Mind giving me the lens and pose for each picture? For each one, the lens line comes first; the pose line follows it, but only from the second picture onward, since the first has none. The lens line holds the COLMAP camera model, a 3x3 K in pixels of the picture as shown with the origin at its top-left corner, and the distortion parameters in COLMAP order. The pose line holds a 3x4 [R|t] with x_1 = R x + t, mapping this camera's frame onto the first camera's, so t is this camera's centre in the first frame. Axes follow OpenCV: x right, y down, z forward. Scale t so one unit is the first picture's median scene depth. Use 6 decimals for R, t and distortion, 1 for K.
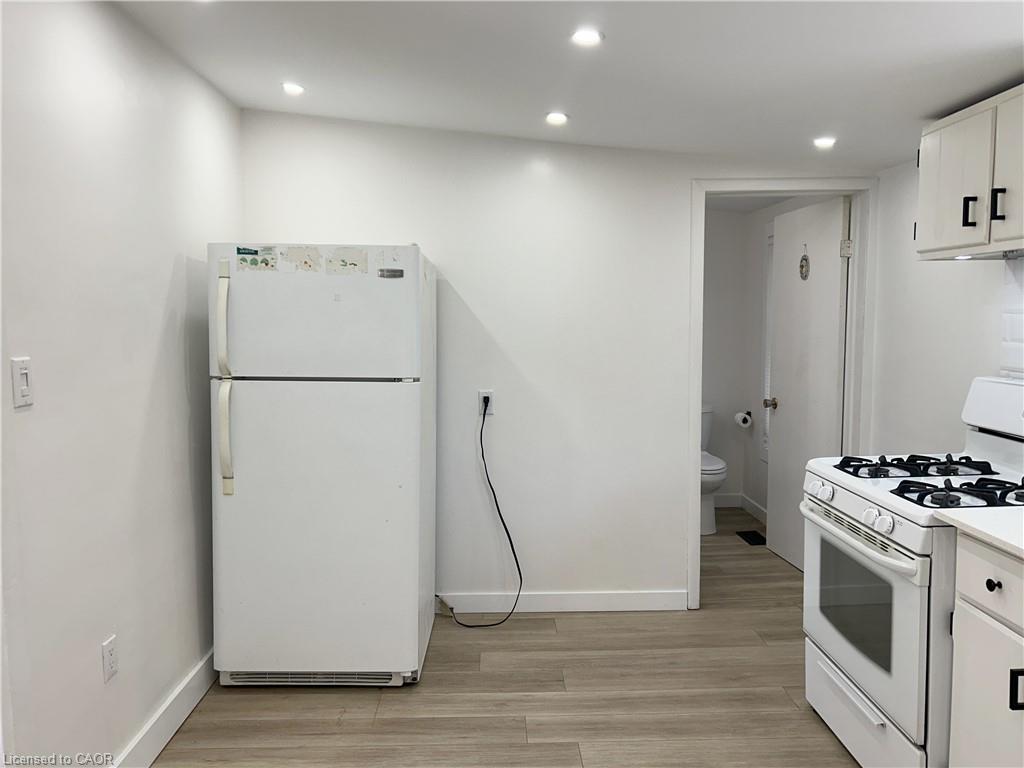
lens RADIAL K [[772.5, 0, 508.3], [0, 772.5, 387.0], [0, 0, 1]] dist [-0.003233, -0.004714]
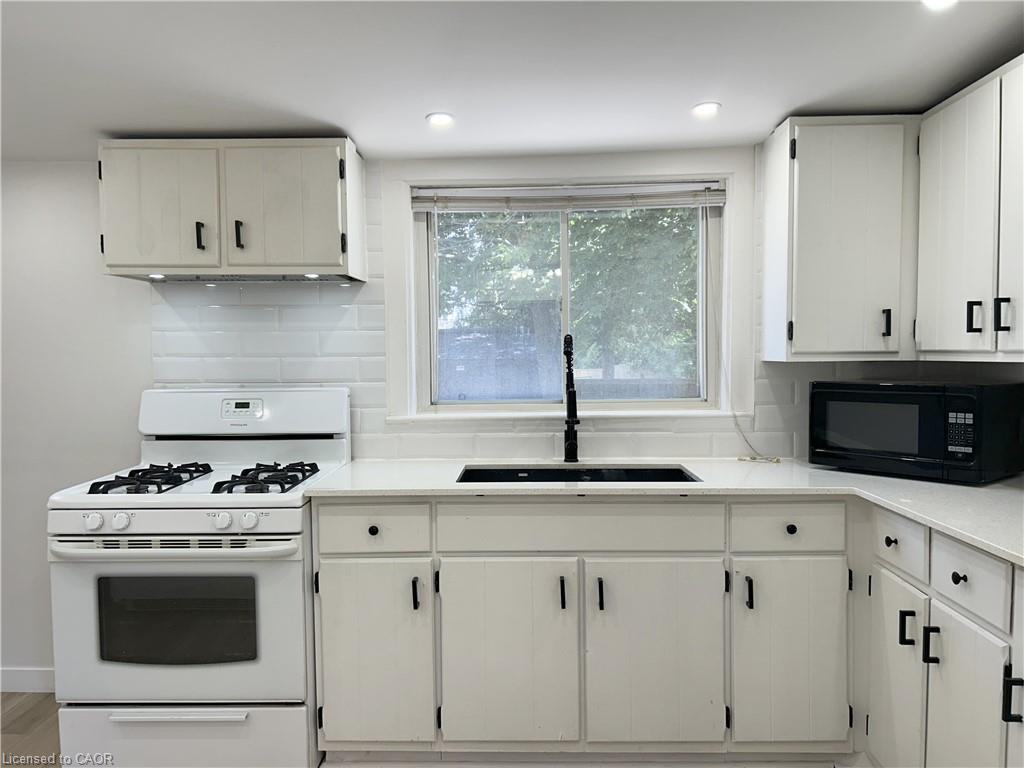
lens RADIAL K [[772.5, 0, 508.6], [0, 772.5, 381.8], [0, 0, 1]] dist [-0.003233, -0.004714]
pose [[0.041649, -0.027533, 0.998753, -0.439741], [0.096620, 0.995046, 0.023402, -0.000898], [-0.994450, 0.095524, 0.044103, 0.465137]]
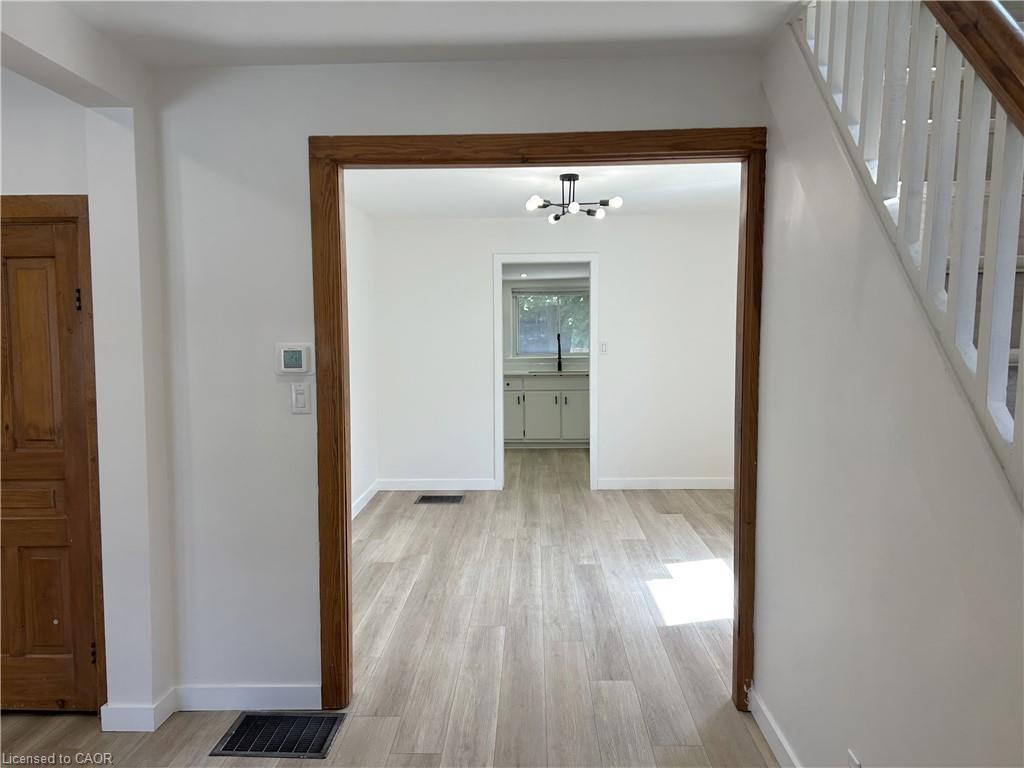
lens RADIAL K [[772.5, 0, 509.9], [0, 772.5, 386.1], [0, 0, 1]] dist [-0.003233, -0.004714]
pose [[0.050673, -0.057300, 0.997070, -3.035804], [0.097006, 0.993915, 0.052189, 0.001664], [-0.993993, 0.094077, 0.055923, 0.472645]]
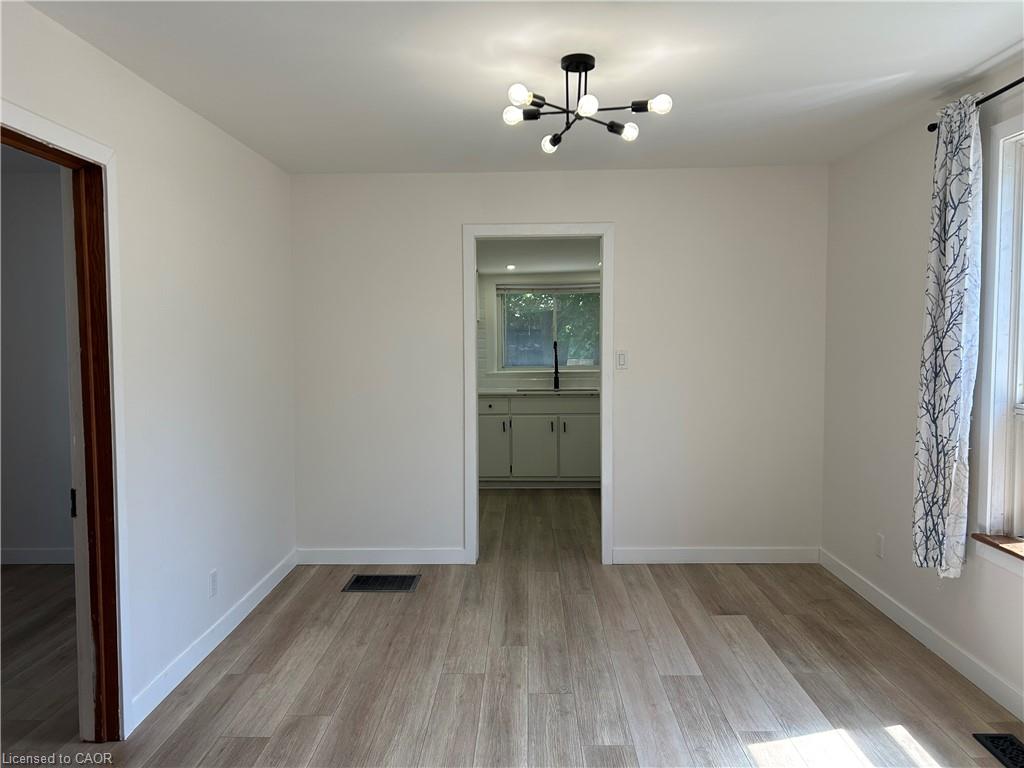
lens RADIAL K [[772.5, 0, 513.0], [0, 772.5, 383.7], [0, 0, 1]] dist [-0.003233, -0.004714]
pose [[0.039447, -0.039762, 0.998430, -2.257752], [0.094321, 0.994895, 0.035894, 0.006900], [-0.994760, 0.092757, 0.042996, 0.472110]]
